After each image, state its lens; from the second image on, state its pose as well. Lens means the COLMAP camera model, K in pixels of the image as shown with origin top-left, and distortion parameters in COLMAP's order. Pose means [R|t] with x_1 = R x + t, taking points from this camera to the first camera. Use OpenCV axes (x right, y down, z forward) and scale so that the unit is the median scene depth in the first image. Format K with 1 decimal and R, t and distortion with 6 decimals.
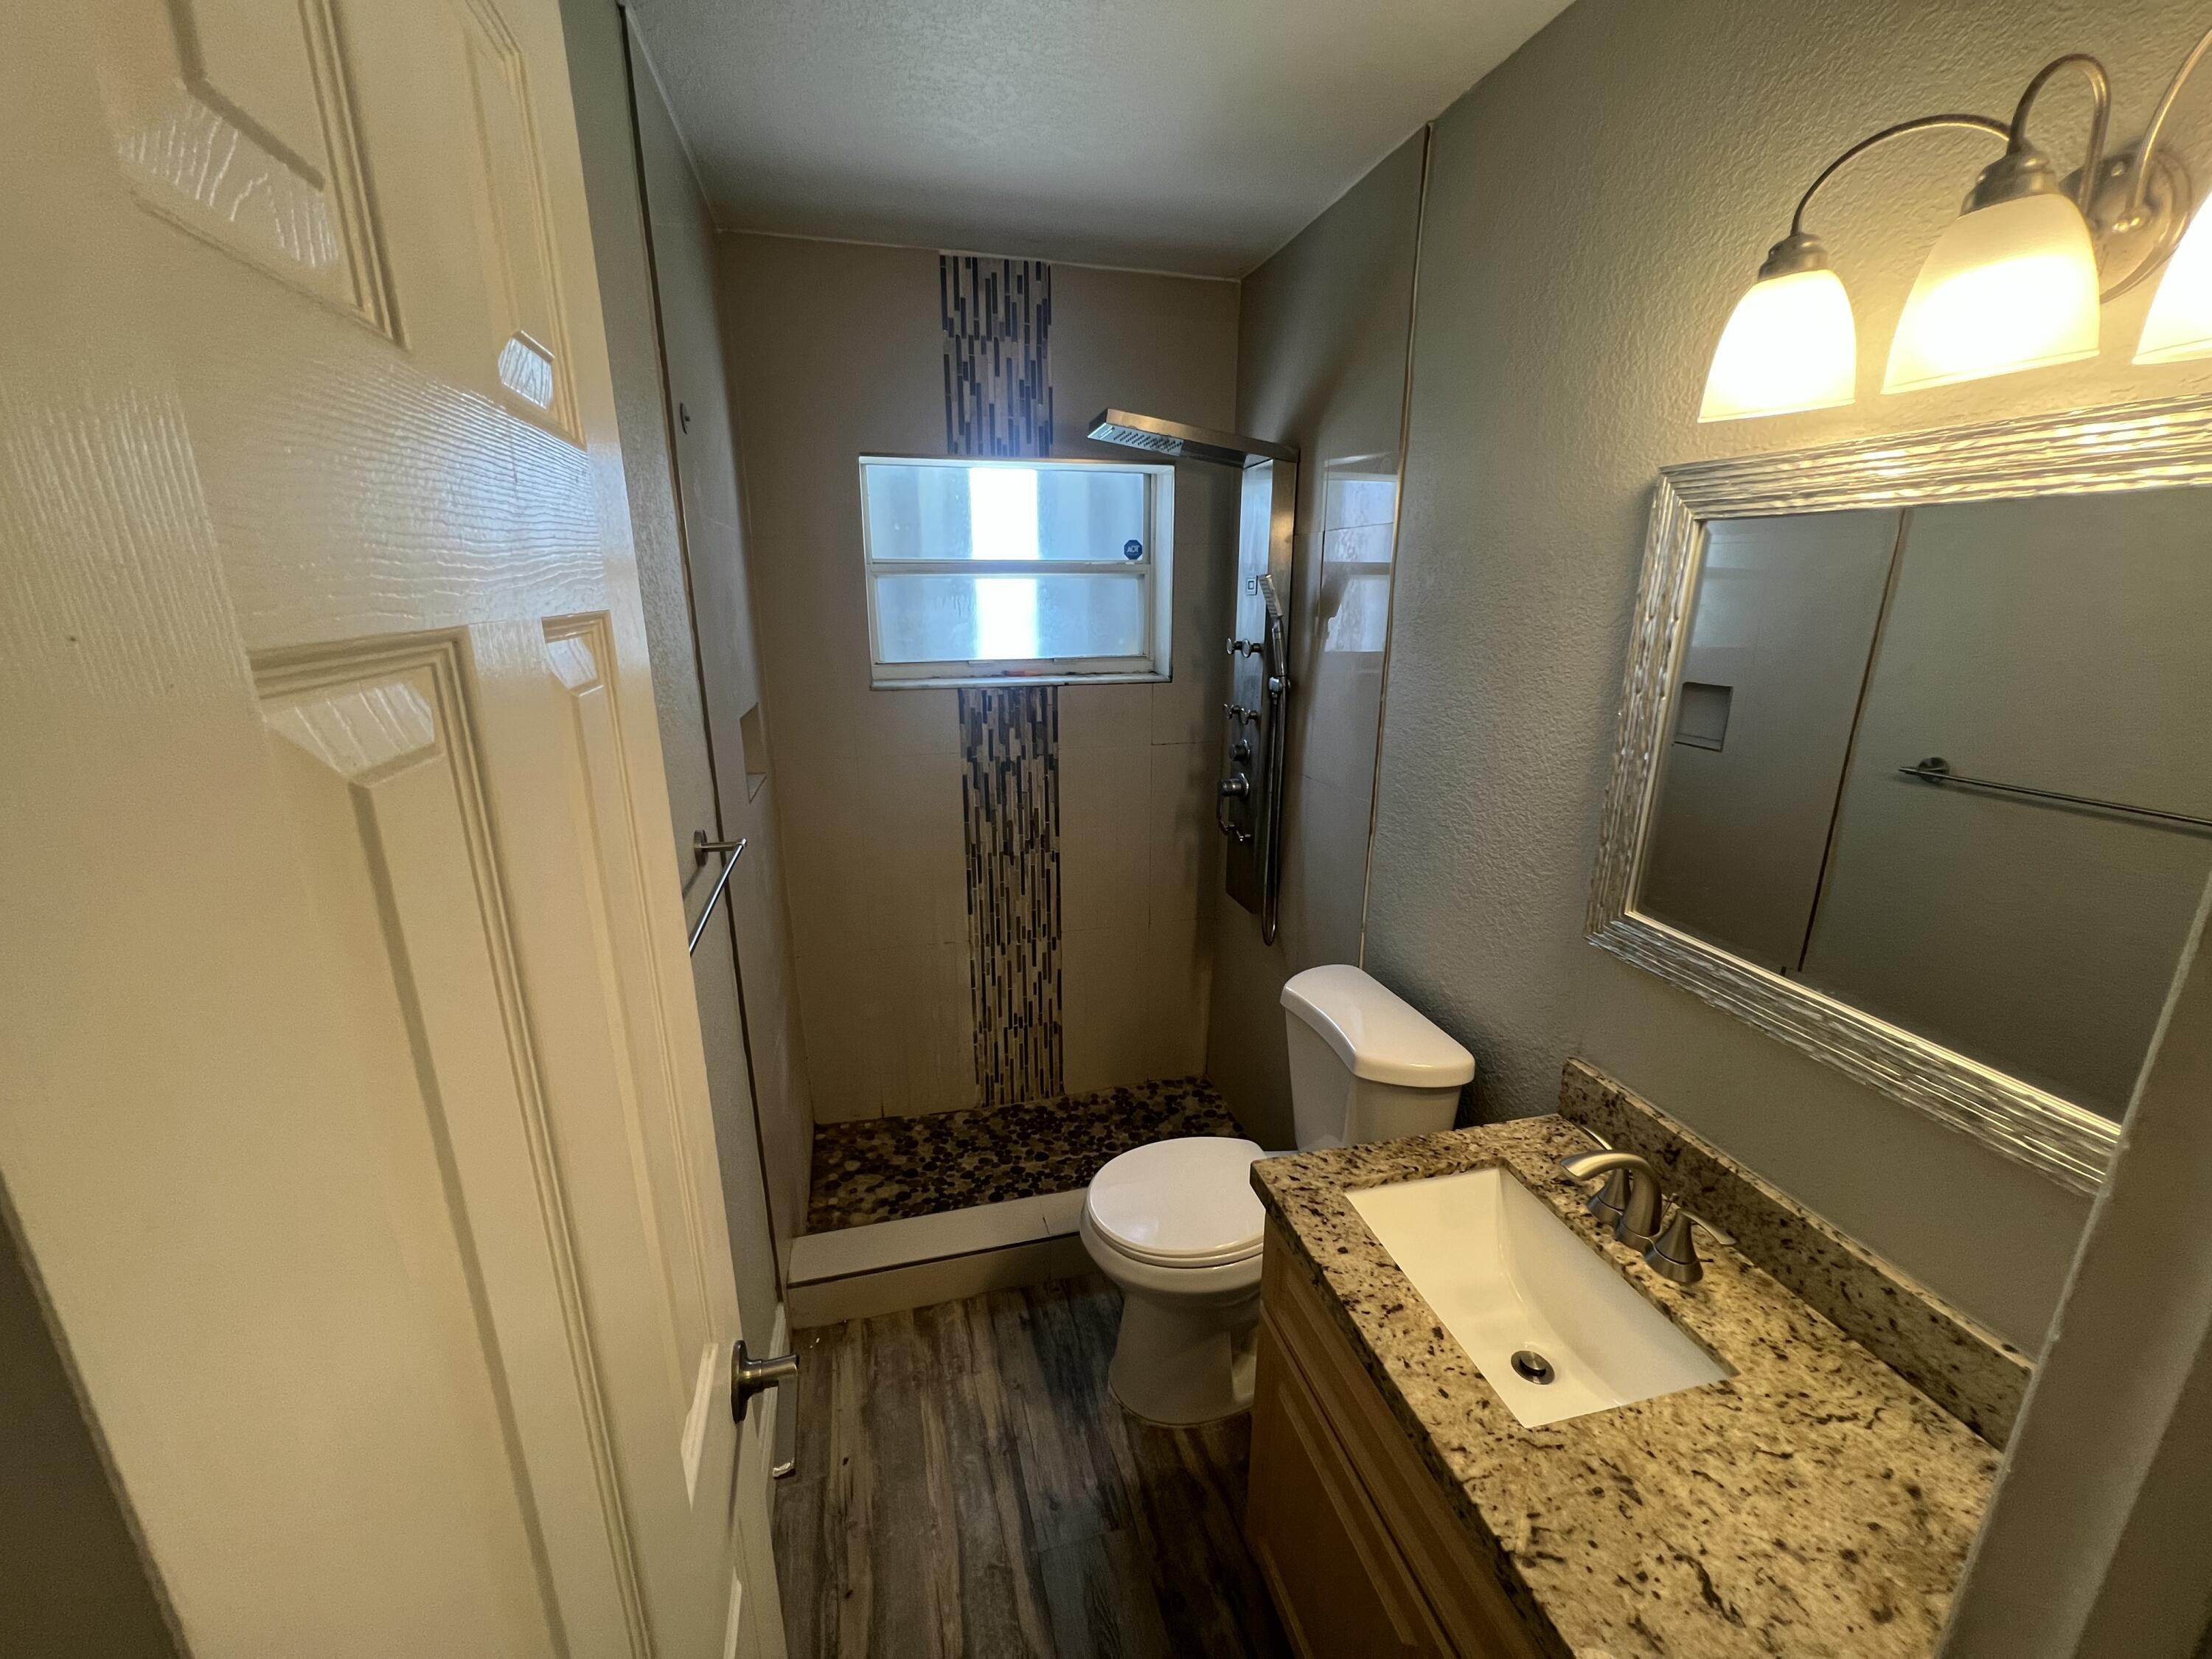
lens RADIAL K [[893.3, 0, 1110.4], [0, 893.3, 831.0], [0, 0, 1]] dist [0.000607, 0.000455]
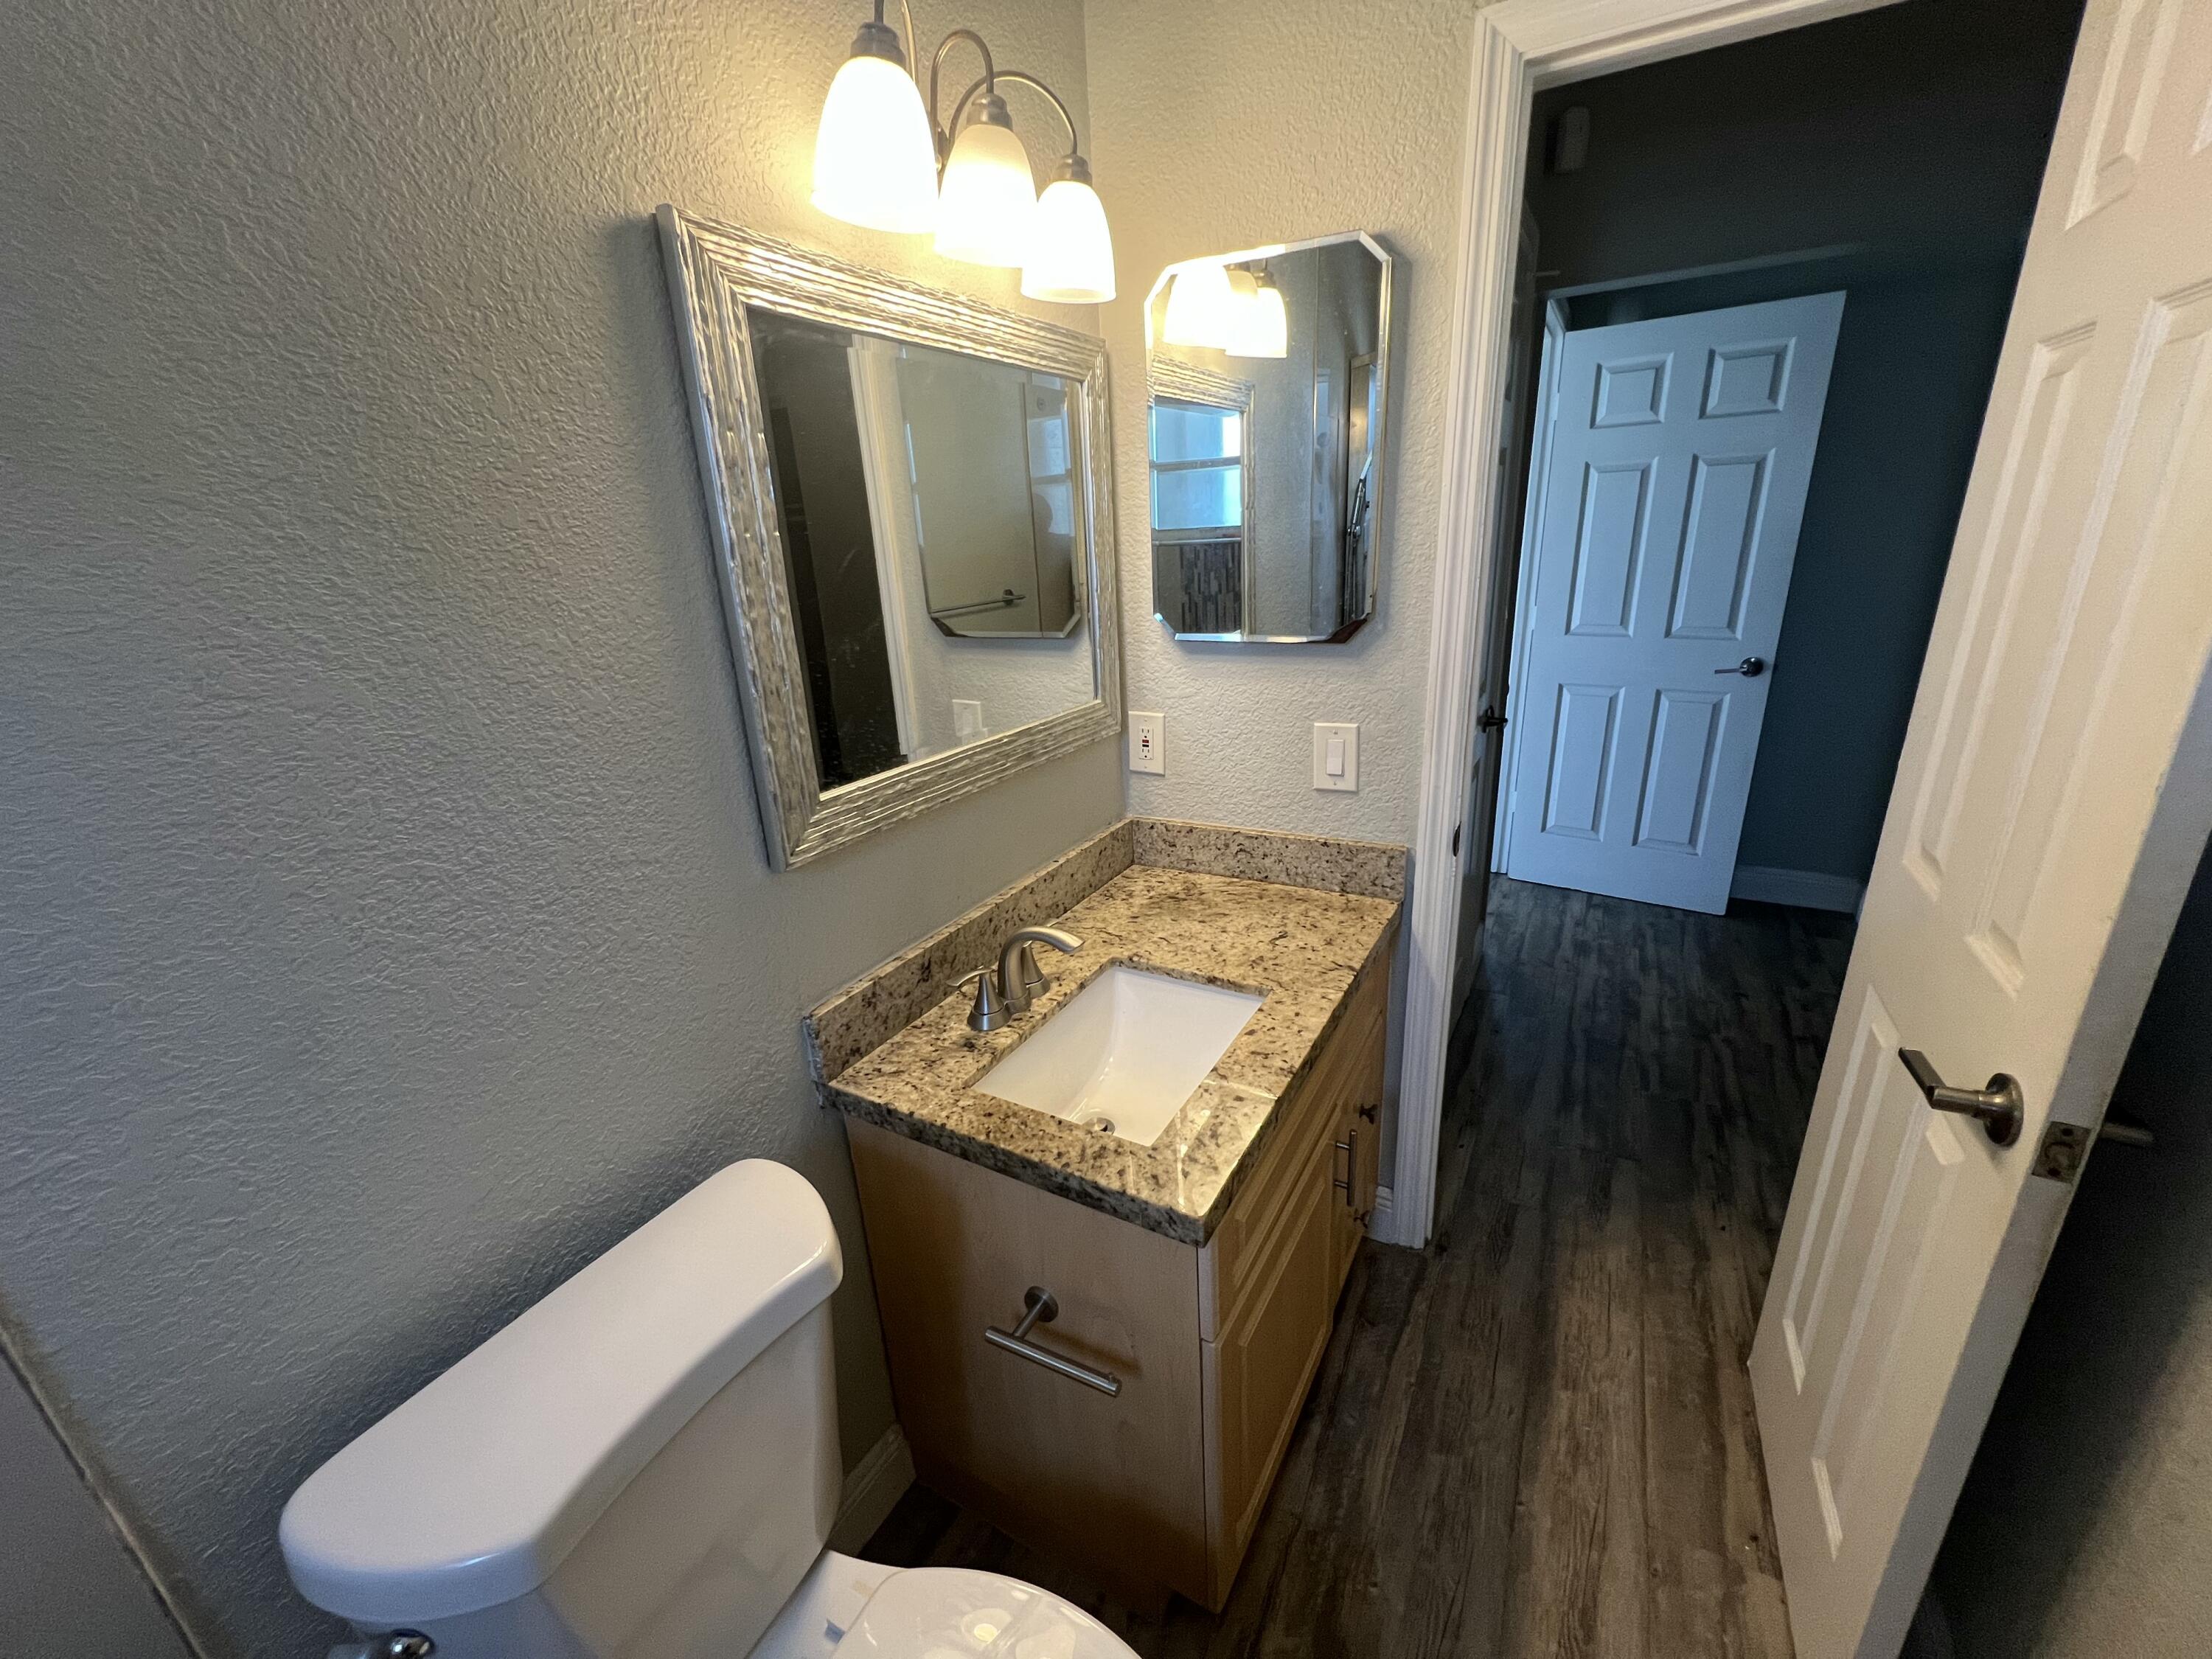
lens RADIAL K [[893.3, 0, 1107.4], [0, 893.3, 835.4], [0, 0, 1]] dist [0.000607, 0.000455]
pose [[-0.717801, -0.194826, 0.668434, -0.205457], [0.230348, 0.839536, 0.492056, -0.247483], [-0.657040, 0.507171, -0.557742, 1.388862]]
